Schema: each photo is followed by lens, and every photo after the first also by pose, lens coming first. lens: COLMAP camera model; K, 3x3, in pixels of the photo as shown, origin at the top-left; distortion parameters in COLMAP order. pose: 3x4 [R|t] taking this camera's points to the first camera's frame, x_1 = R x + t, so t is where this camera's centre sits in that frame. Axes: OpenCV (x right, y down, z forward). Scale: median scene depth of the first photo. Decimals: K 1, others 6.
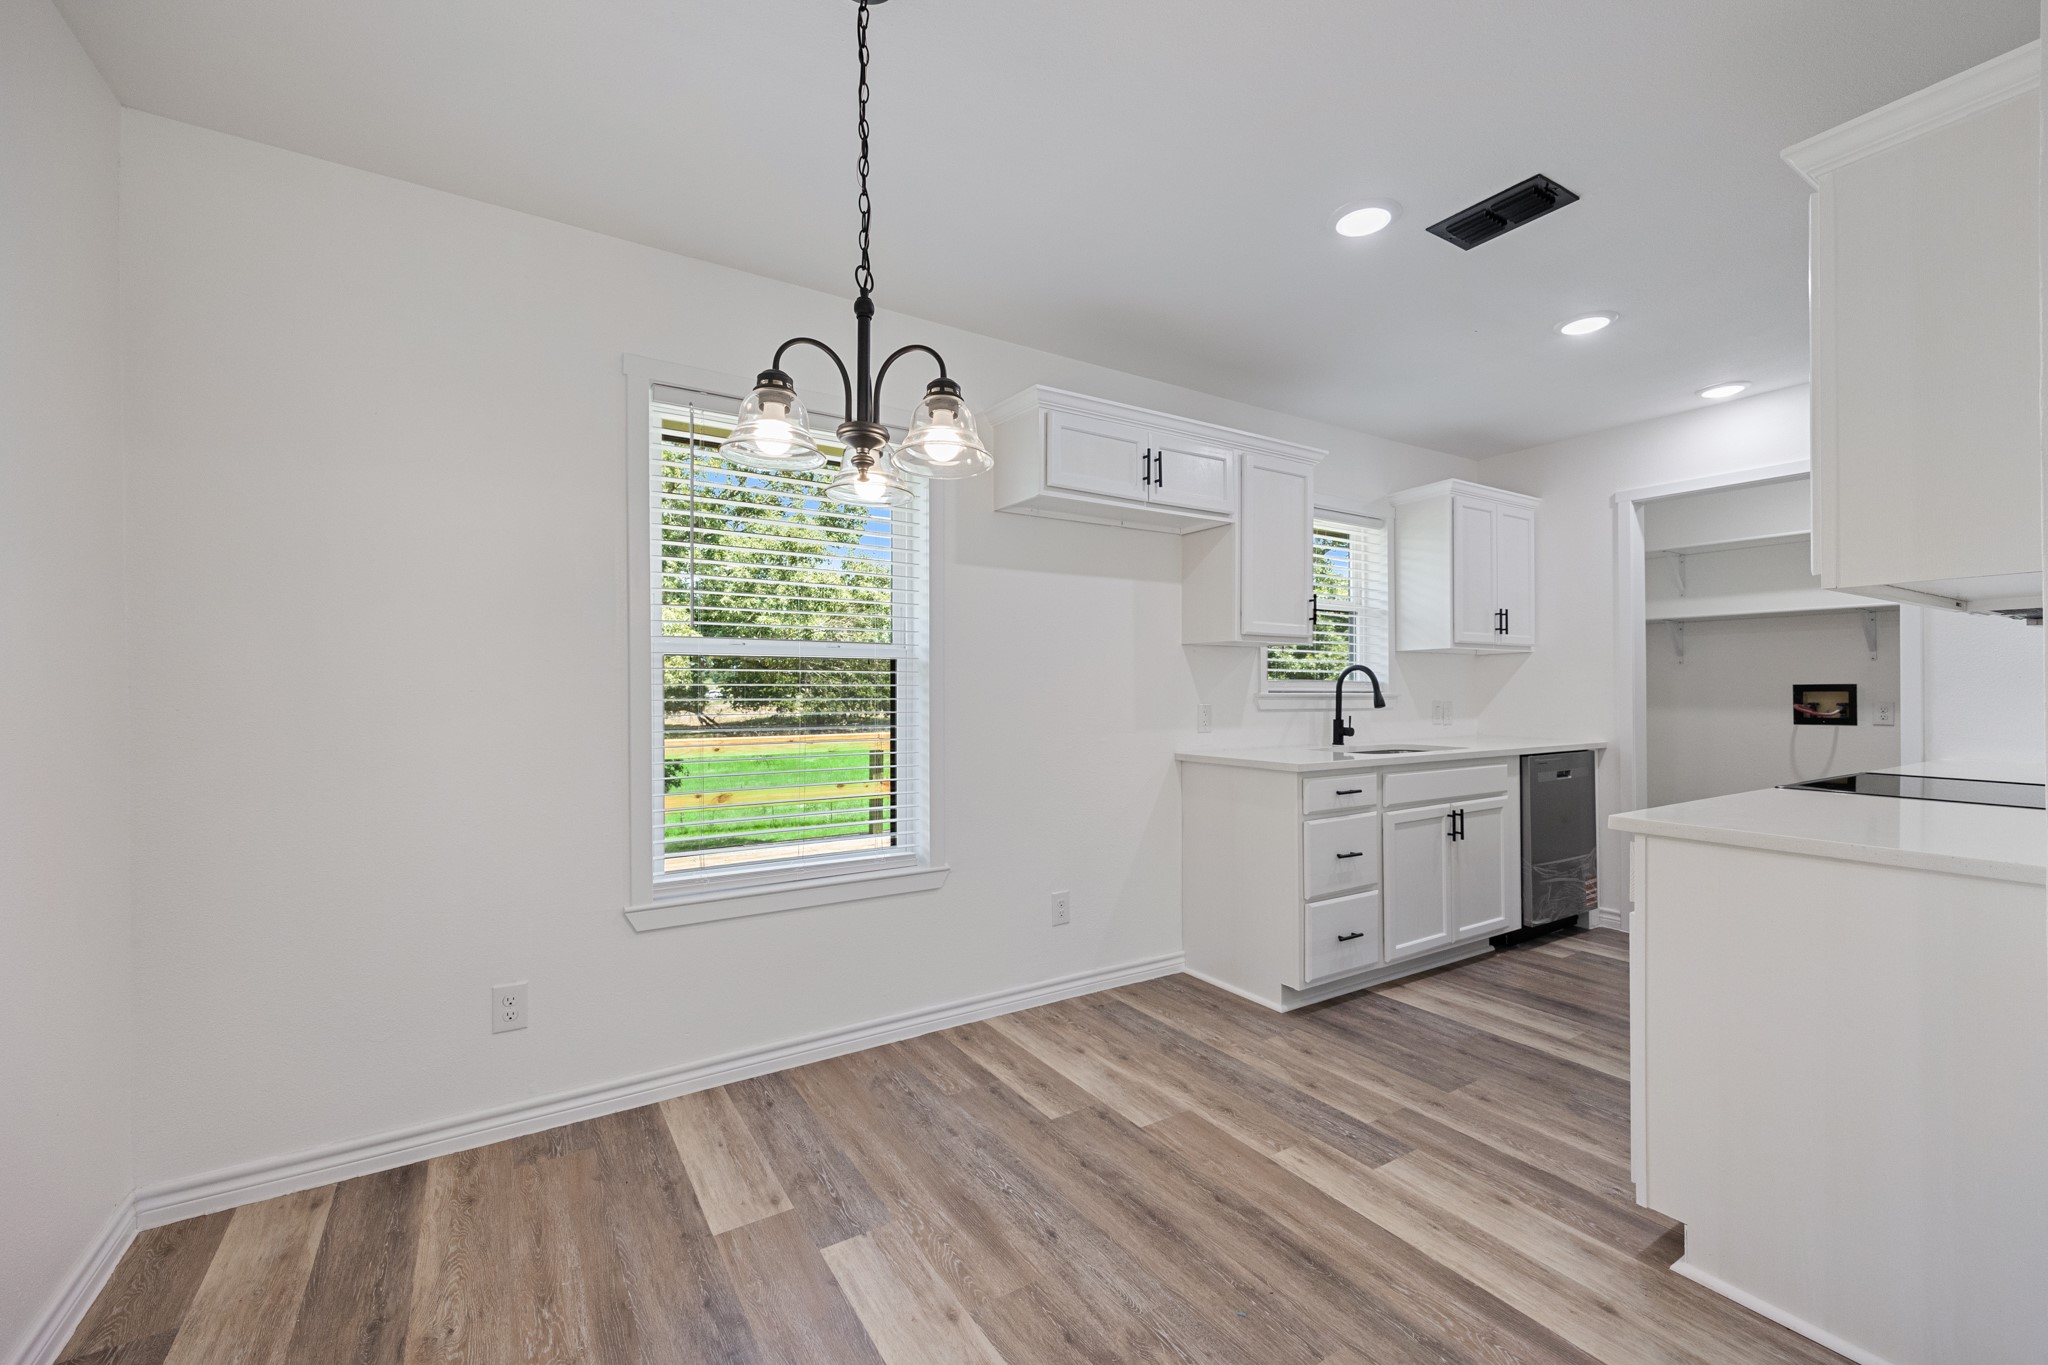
lens RADIAL K [[837.7, 0, 1028.2], [0, 837.7, 689.8], [0, 0, 1]] dist [0.014804, 0.000128]
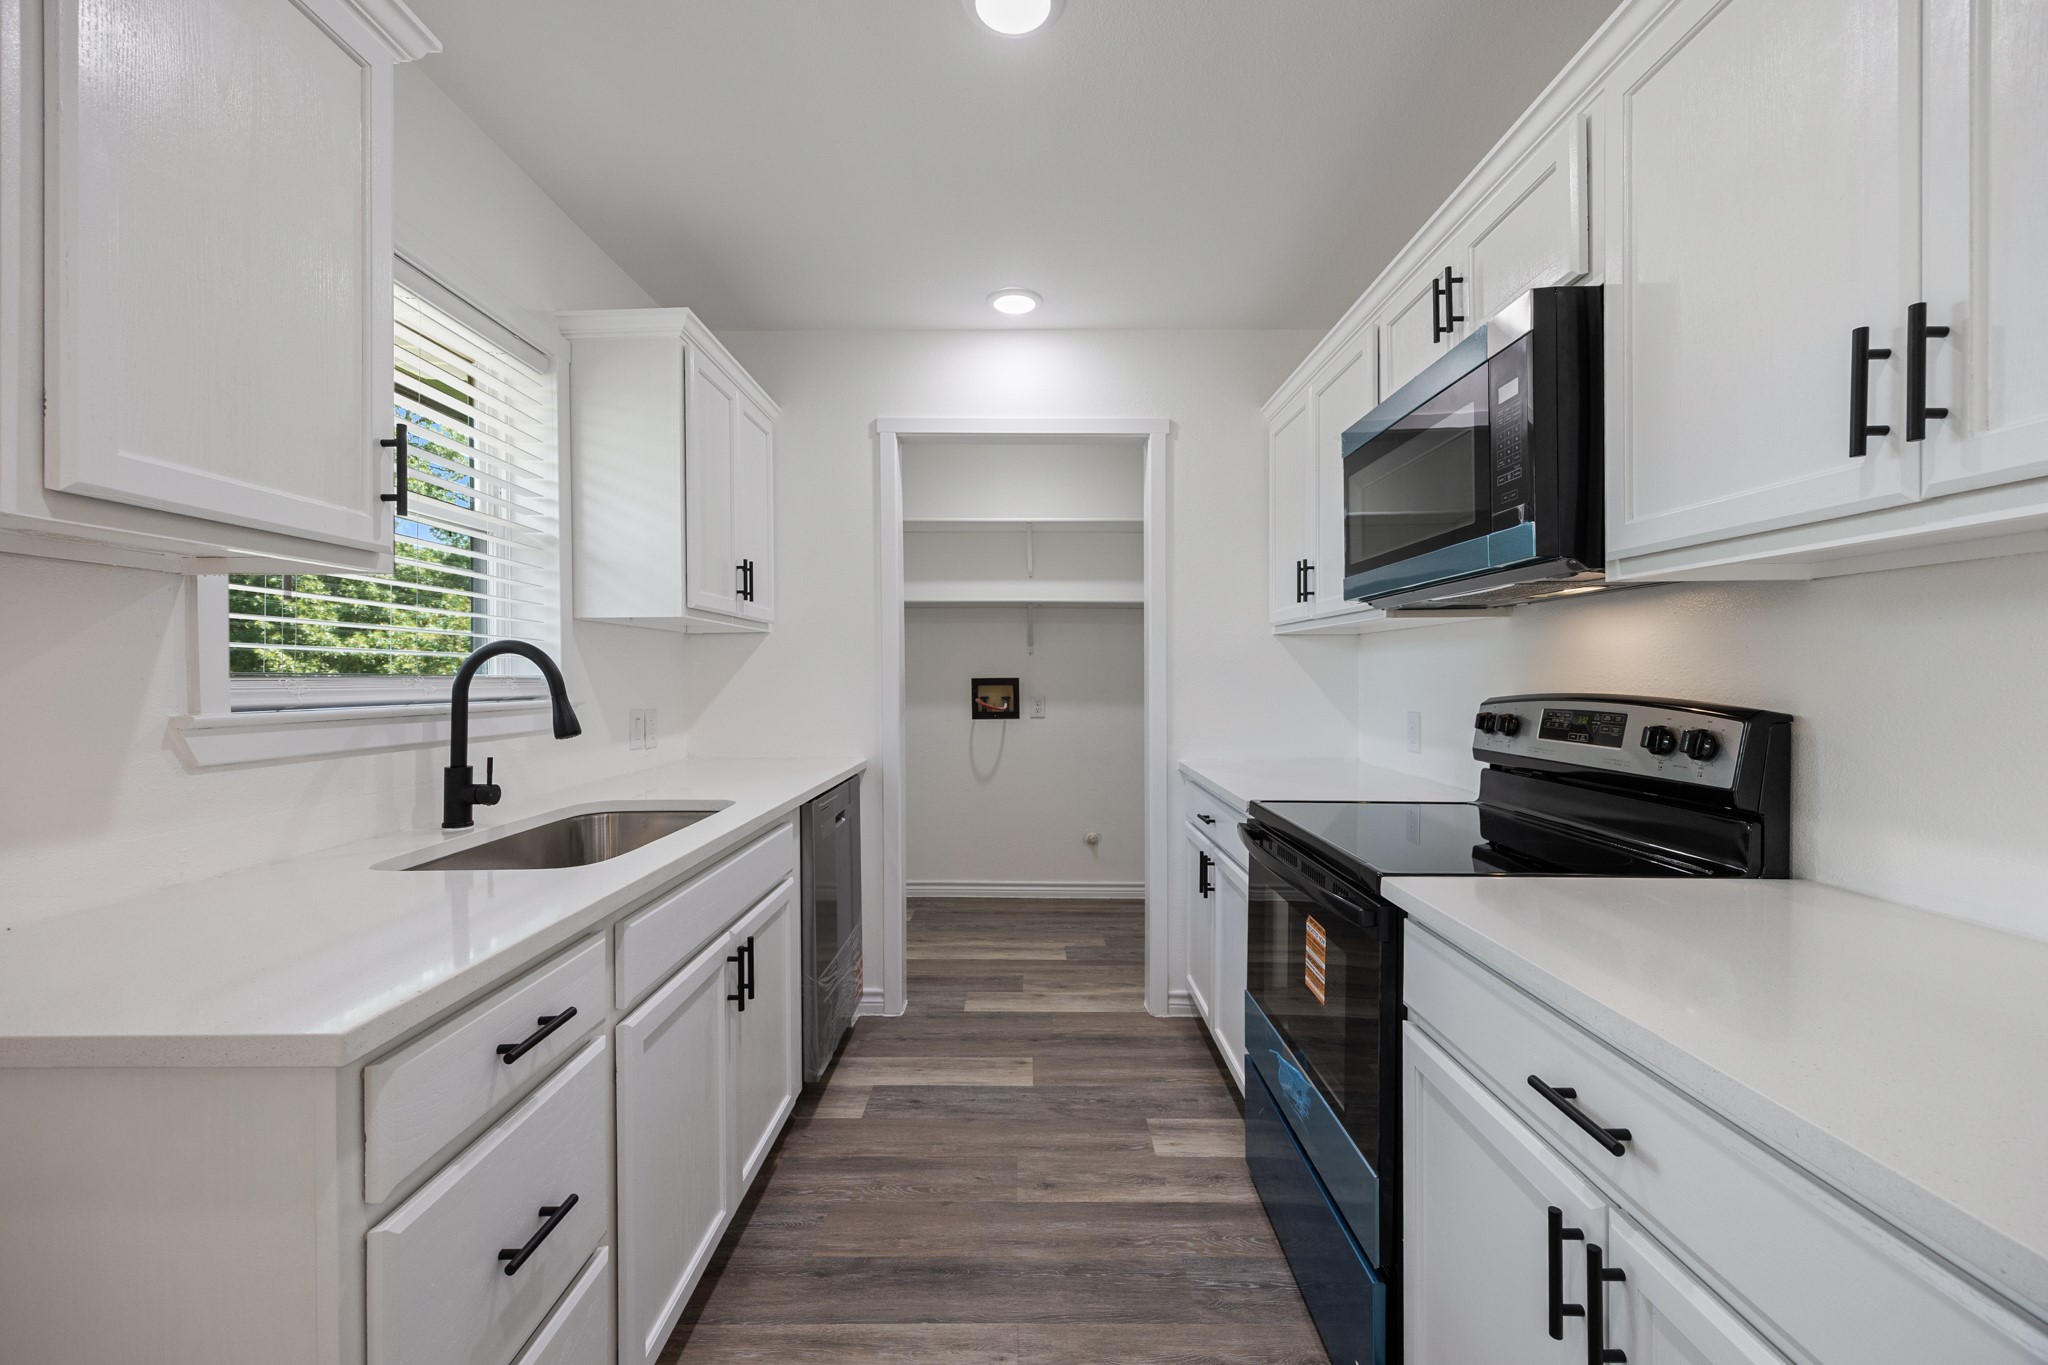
lens RADIAL K [[819.6, 0, 1024.5], [0, 819.6, 672.7], [0, 0, 1]] dist [0.009589, -0.000108]
pose [[0.535509, 0.001204, 0.844528, 0.192181], [0.004423, 0.999981, -0.004230, -0.010860], [-0.844518, 0.006001, 0.535494, 0.602196]]
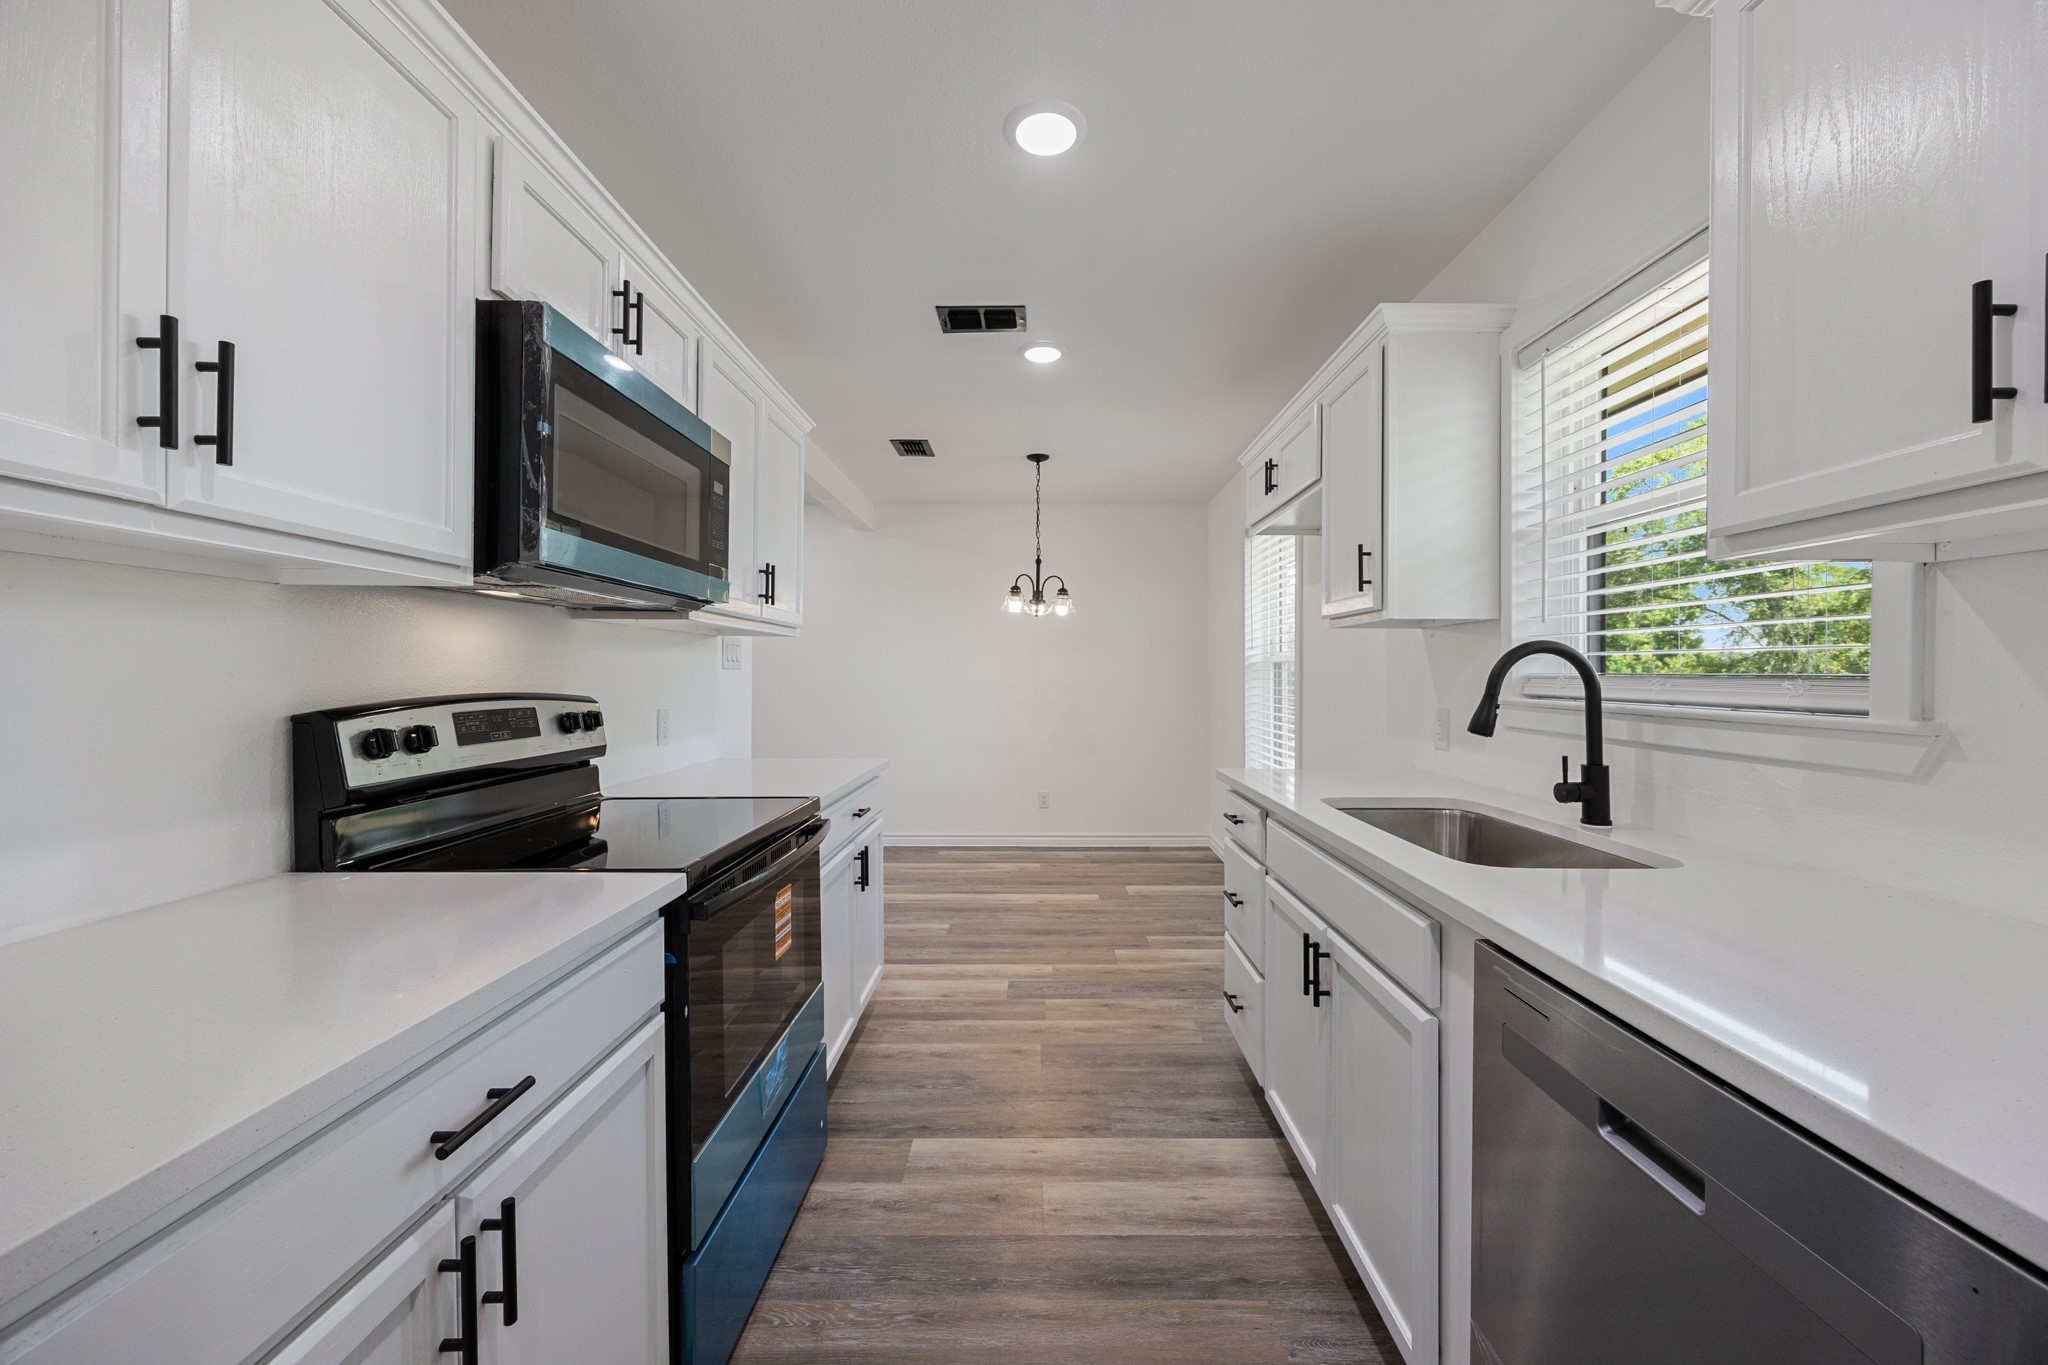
lens RADIAL K [[787.0, 0, 1028.8], [0, 787.0, 679.9], [0, 0, 1]] dist [-0.000276, 0.000079]
pose [[-0.546064, 0.006982, -0.837714, 0.982607], [-0.002848, 0.999944, 0.010191, -0.013150], [0.837738, 0.007951, -0.546014, 1.104787]]
